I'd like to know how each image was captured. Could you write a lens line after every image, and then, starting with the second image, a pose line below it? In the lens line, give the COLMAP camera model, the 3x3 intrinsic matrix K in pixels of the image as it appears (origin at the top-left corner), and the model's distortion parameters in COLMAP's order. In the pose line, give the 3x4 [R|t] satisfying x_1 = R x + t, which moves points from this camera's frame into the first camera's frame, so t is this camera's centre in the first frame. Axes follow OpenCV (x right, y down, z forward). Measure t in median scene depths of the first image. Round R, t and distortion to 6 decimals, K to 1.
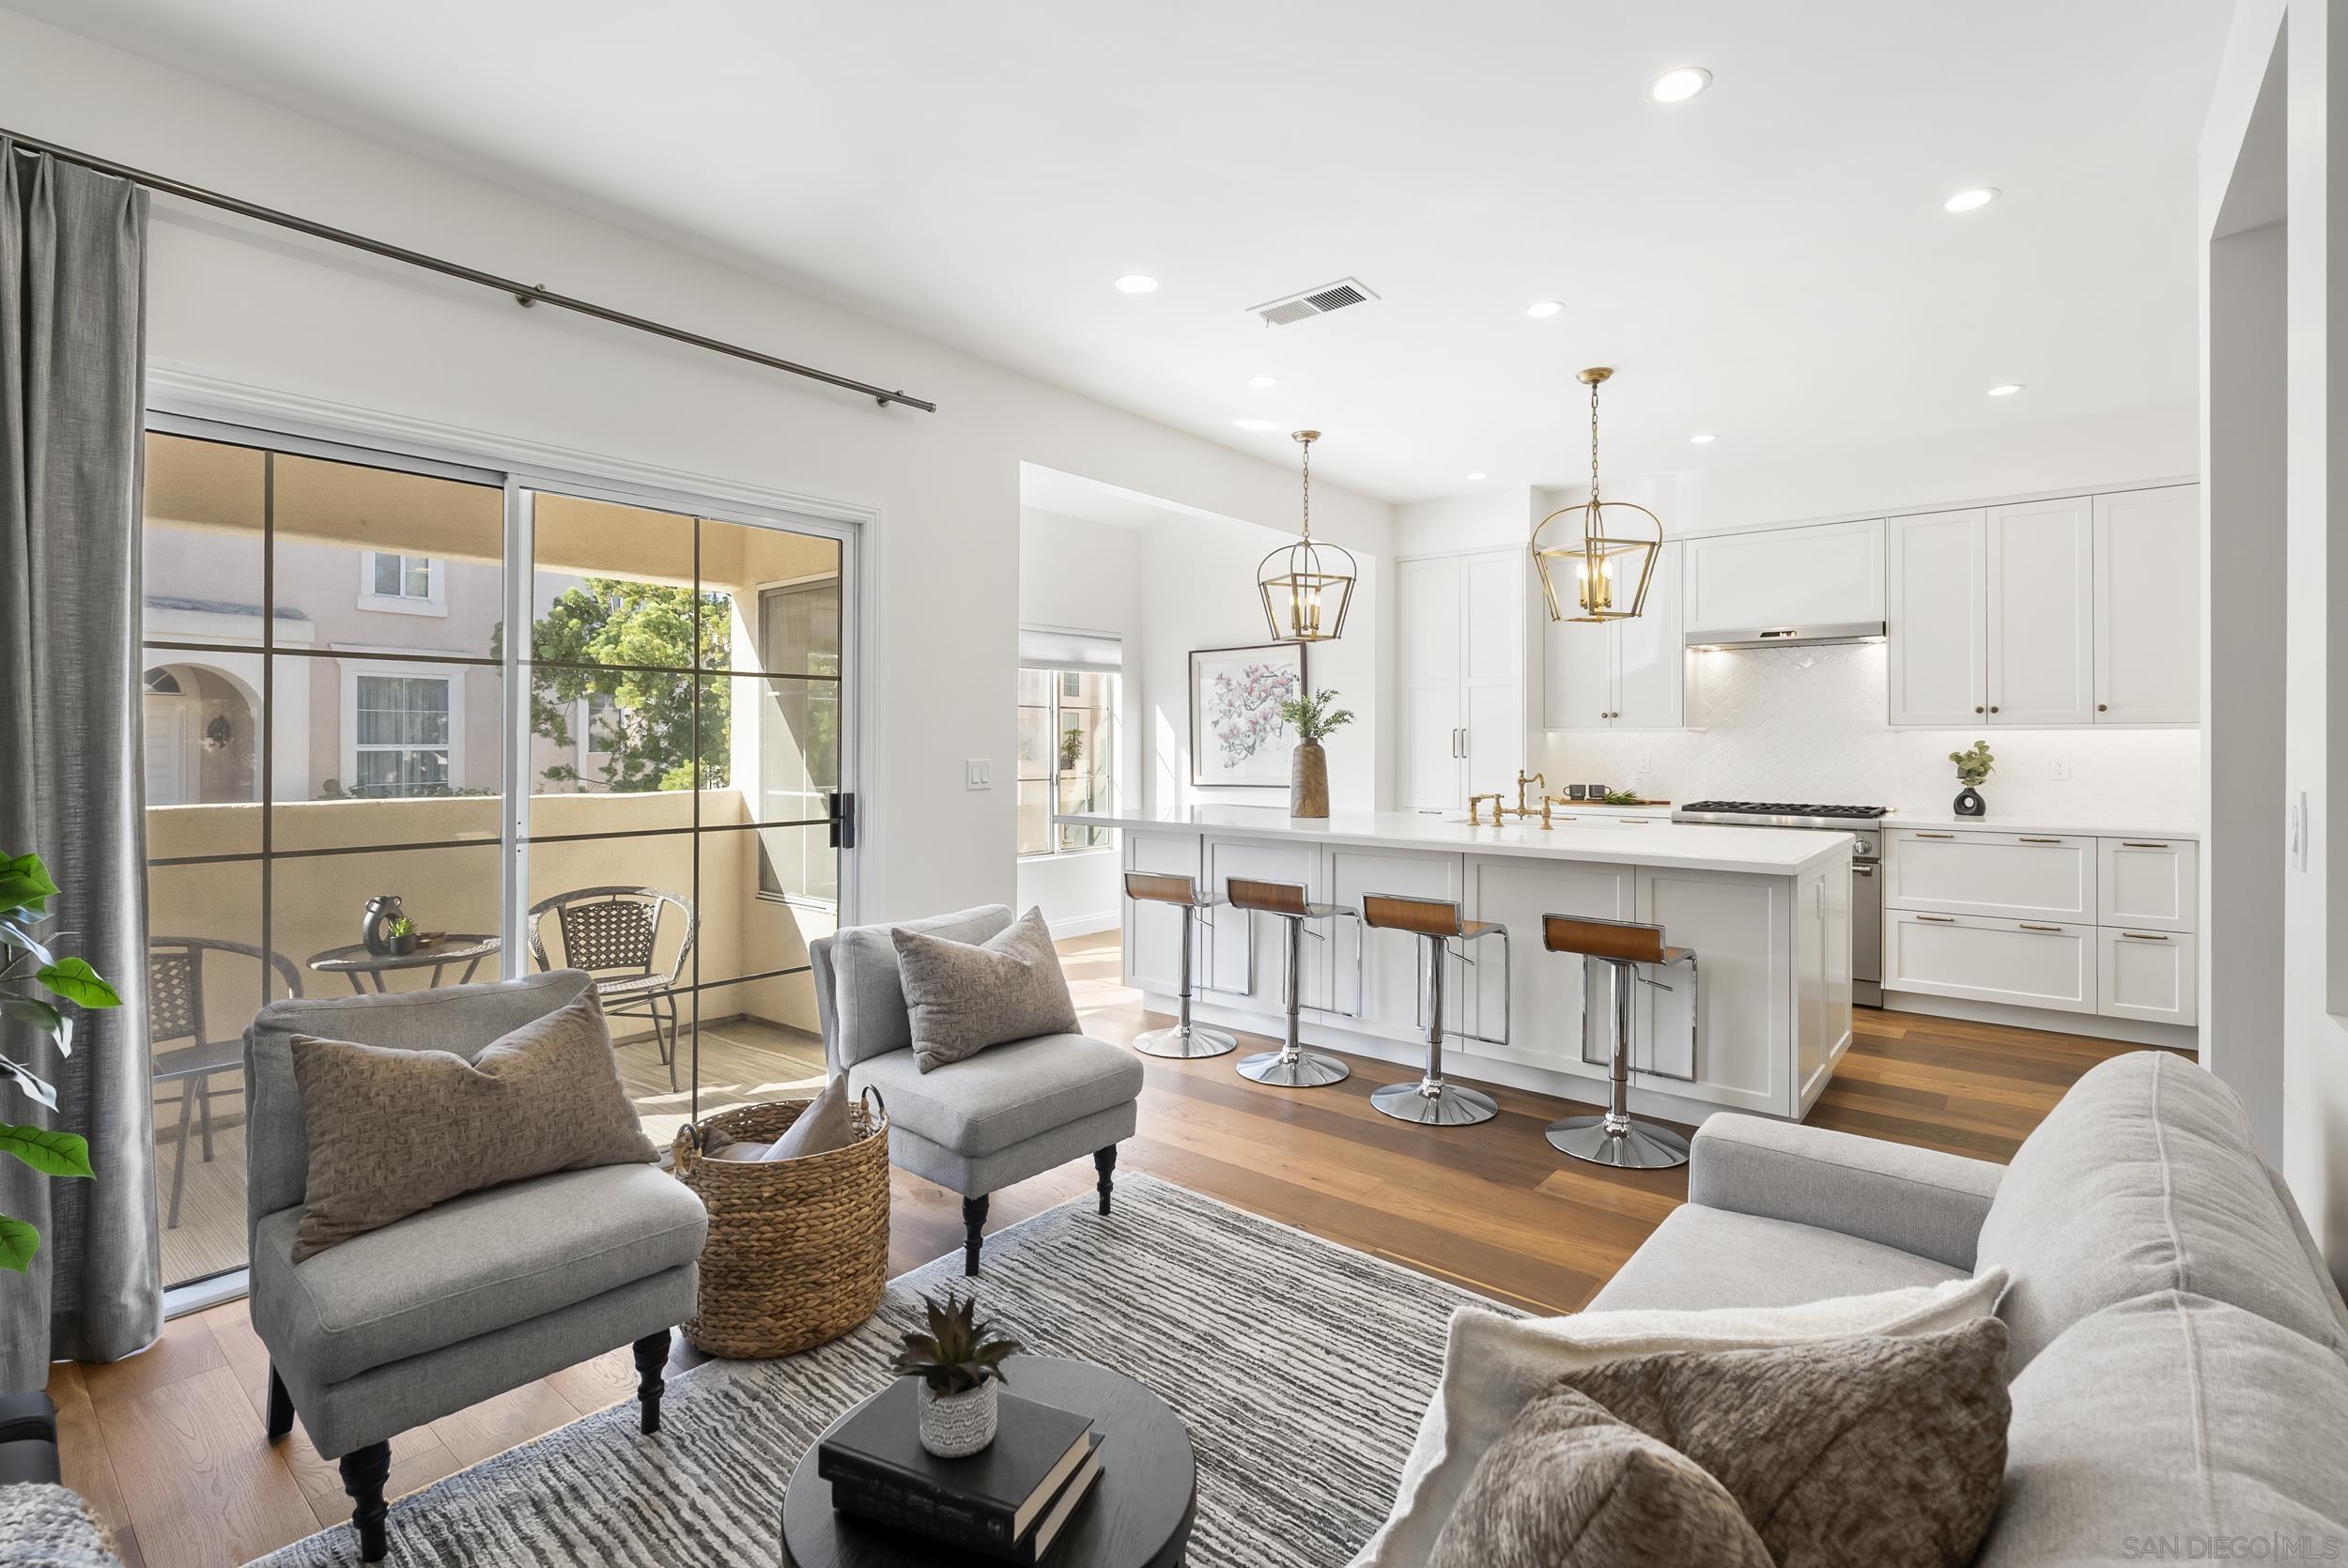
lens RADIAL K [[1061.0, 0, 1172.6], [0, 1061.0, 740.8], [0, 0, 1]] dist [-0.001487, -0.000231]
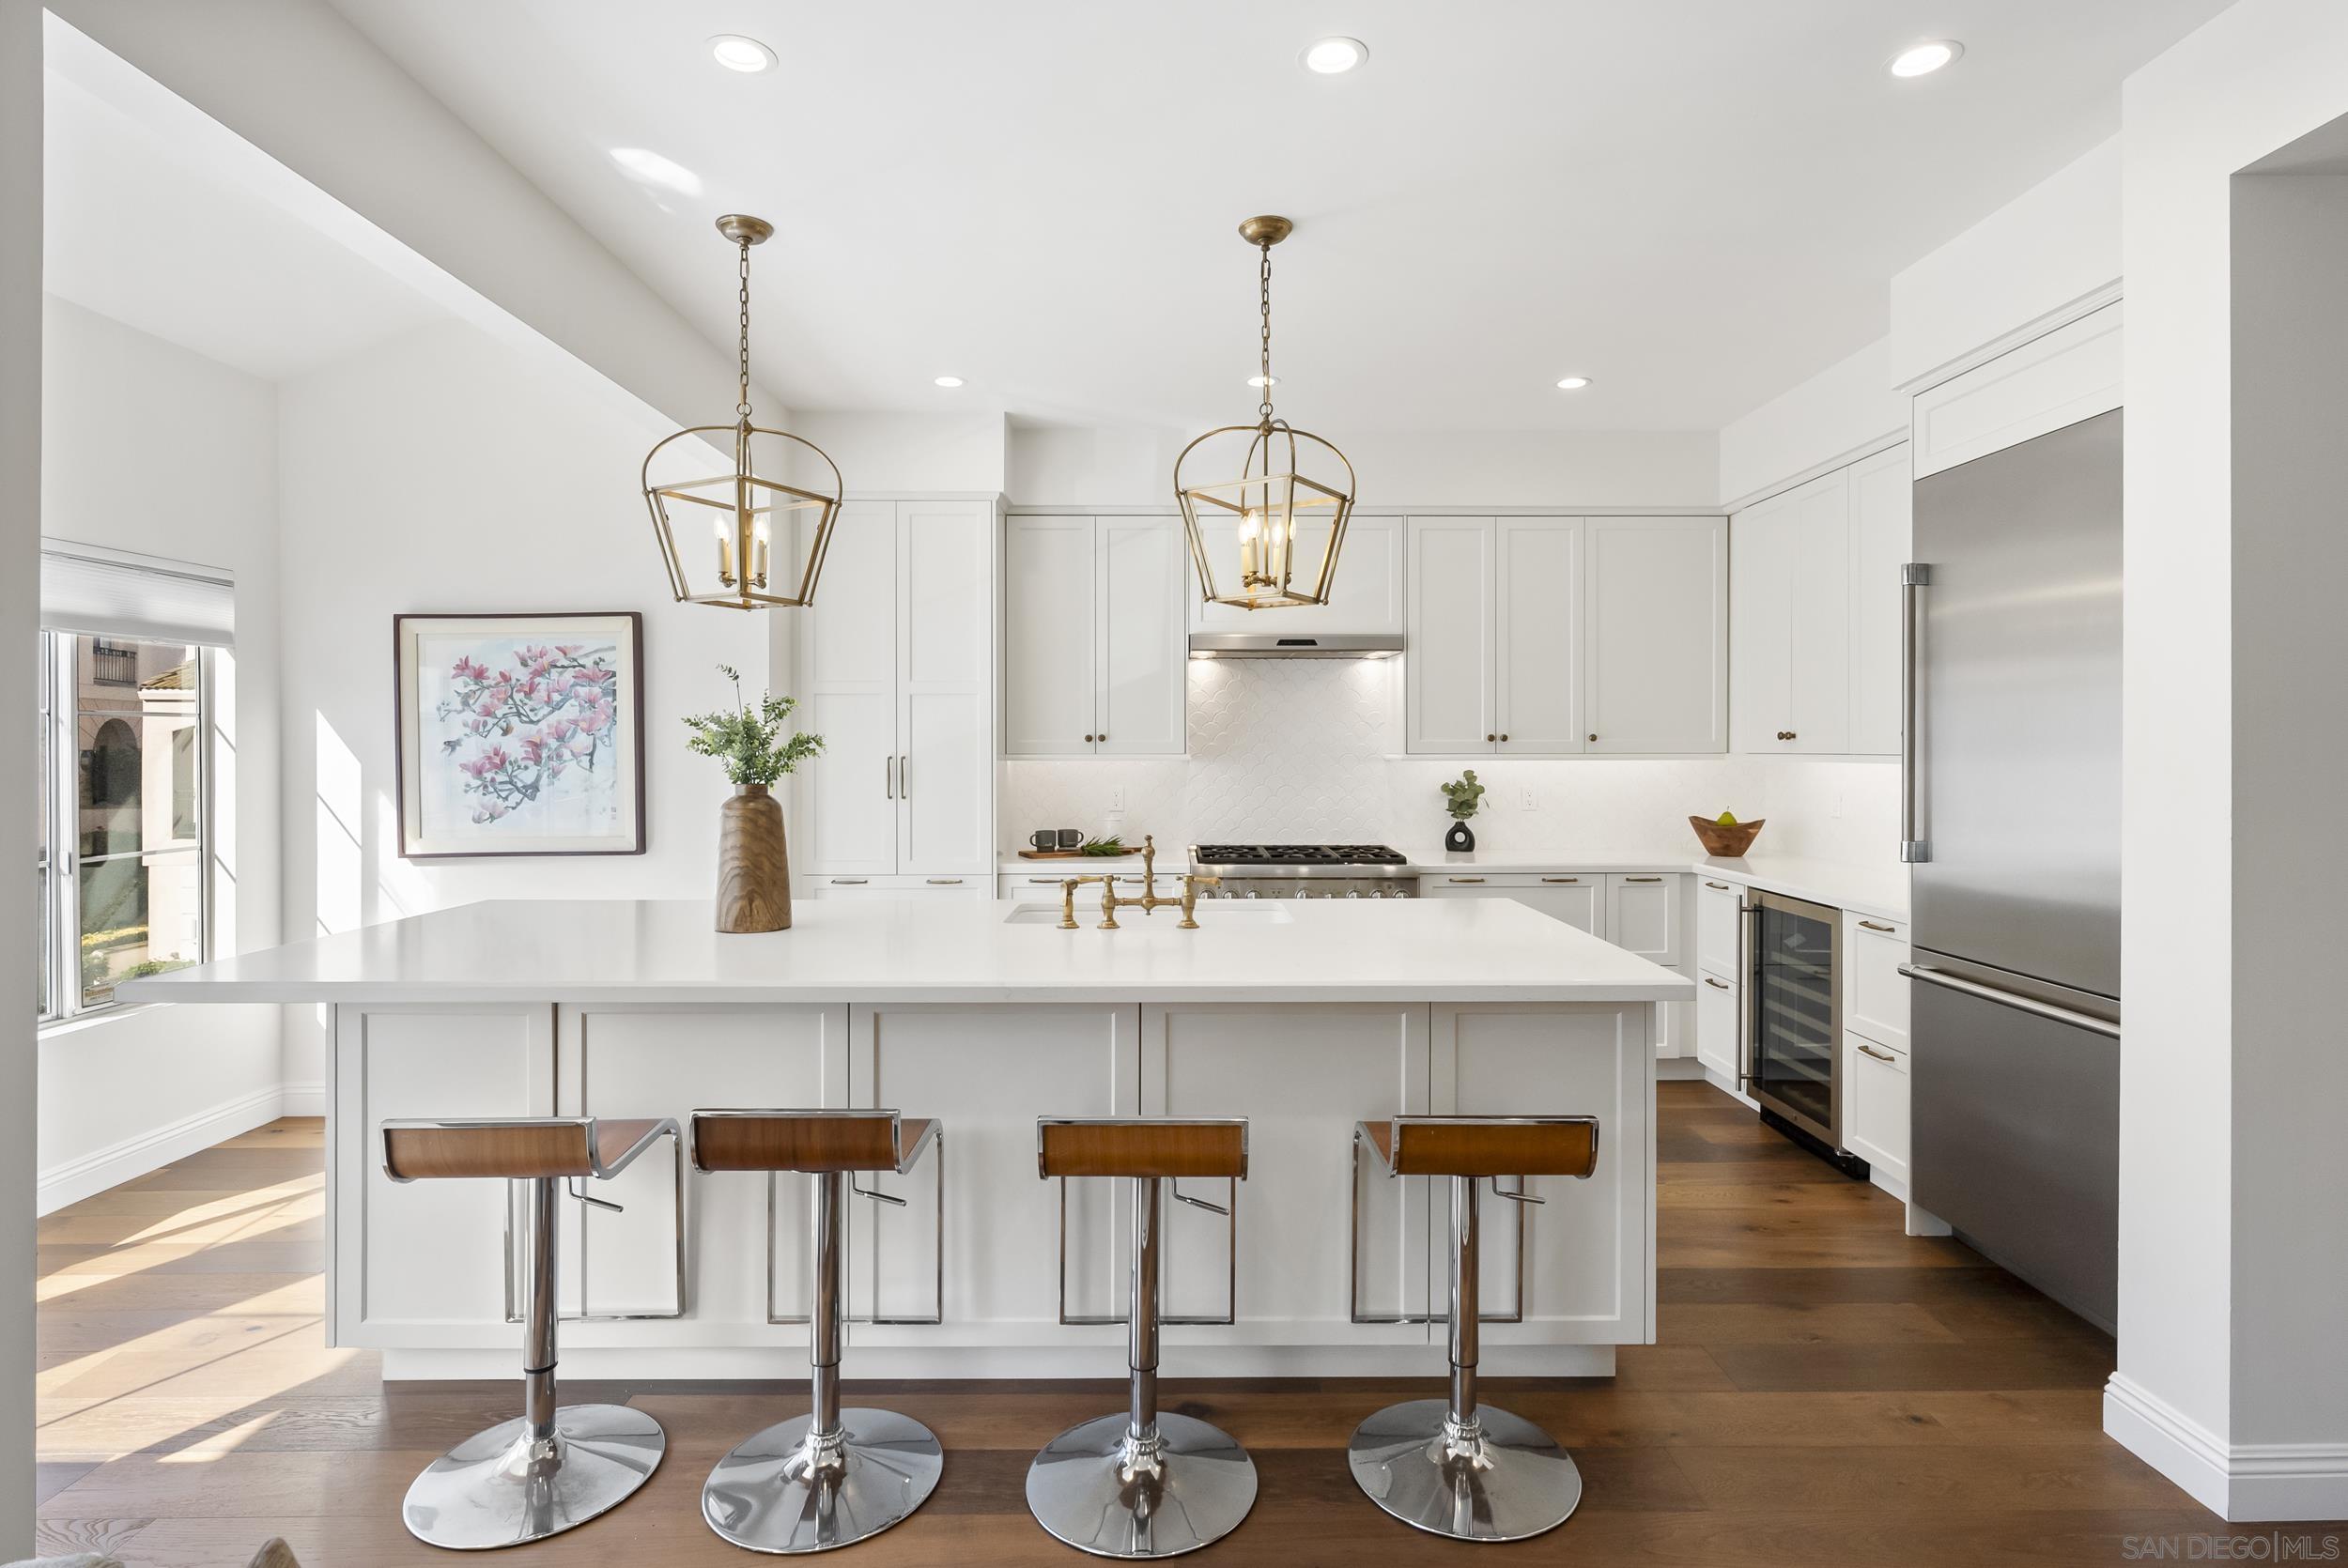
lens RADIAL K [[1177.5, 0, 1187.4], [0, 1177.5, 753.9], [0, 0, 1]] dist [-0.000600, 0.000293]
pose [[0.771628, -0.003880, 0.636062, -0.079495], [0.001582, 0.999990, 0.004181, -0.019406], [-0.636072, -0.002221, 0.771627, 0.370508]]
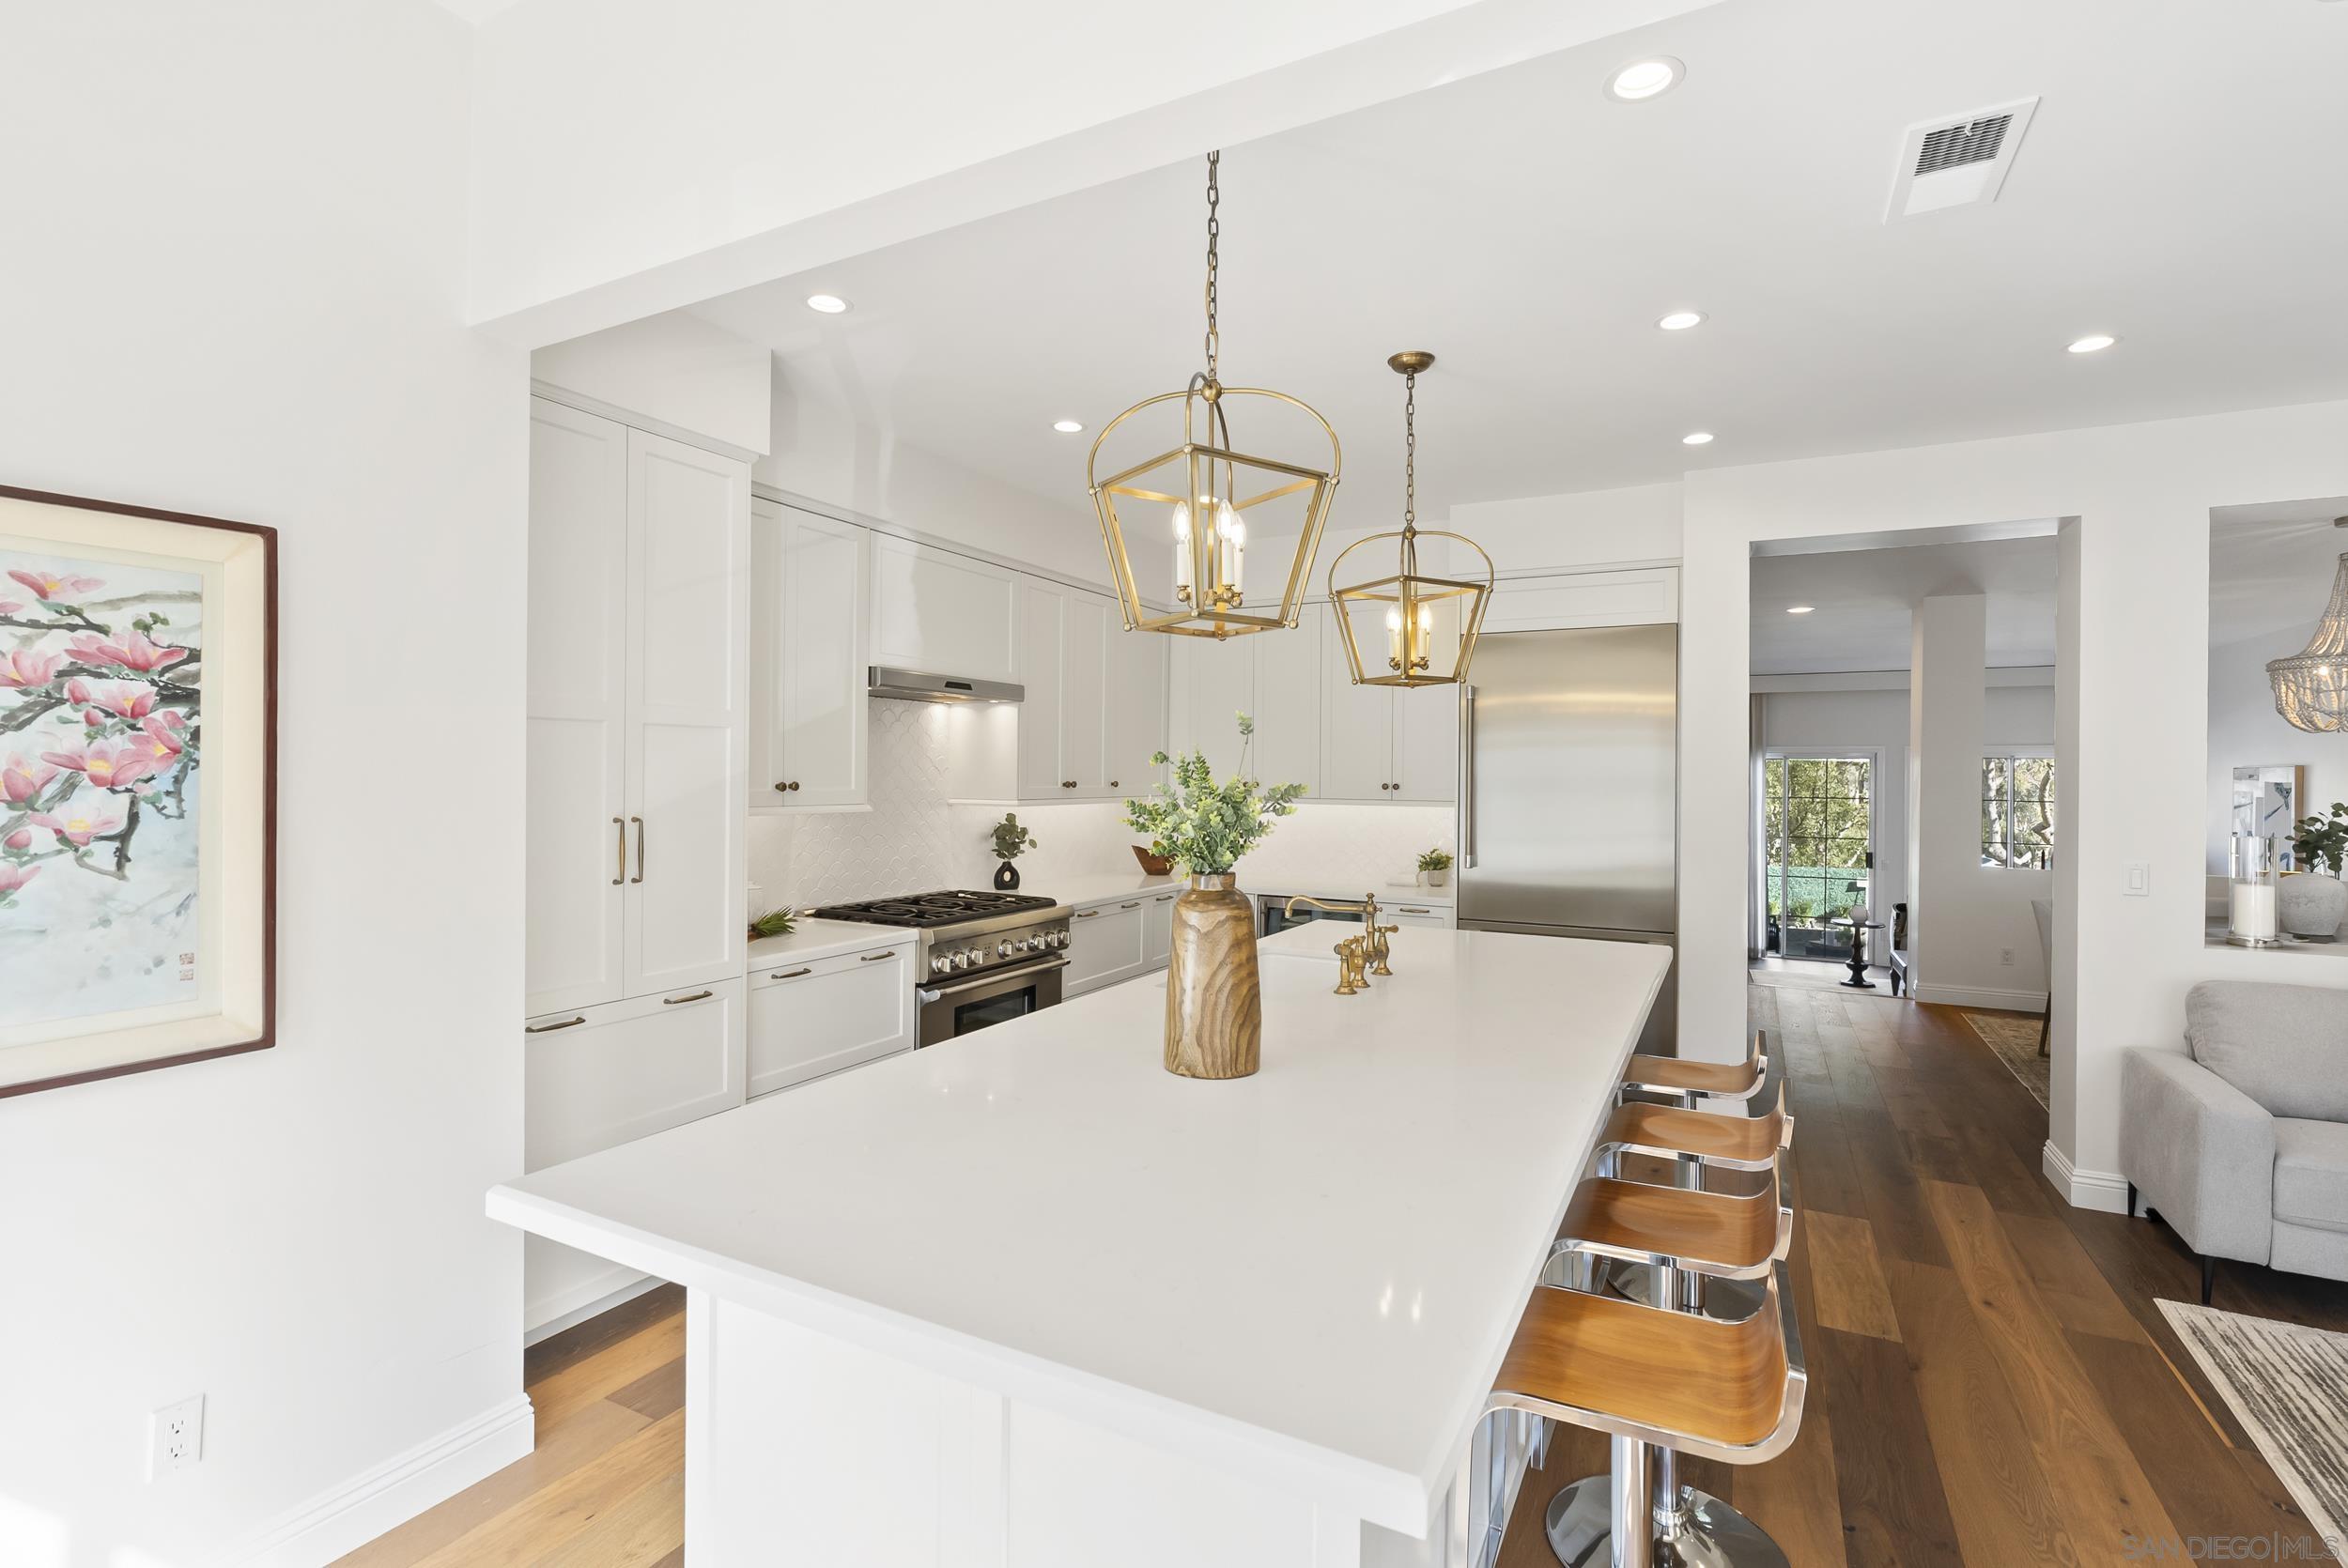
lens RADIAL K [[1088.8, 0, 1174.0], [0, 1088.8, 784.0], [0, 0, 1]] dist [0.000797, 0.000133]
pose [[-0.197639, -0.011674, 0.980205, -0.269280], [-0.009593, 0.999904, 0.009975, -0.039775], [-0.980228, -0.007431, -0.197733, 1.067236]]
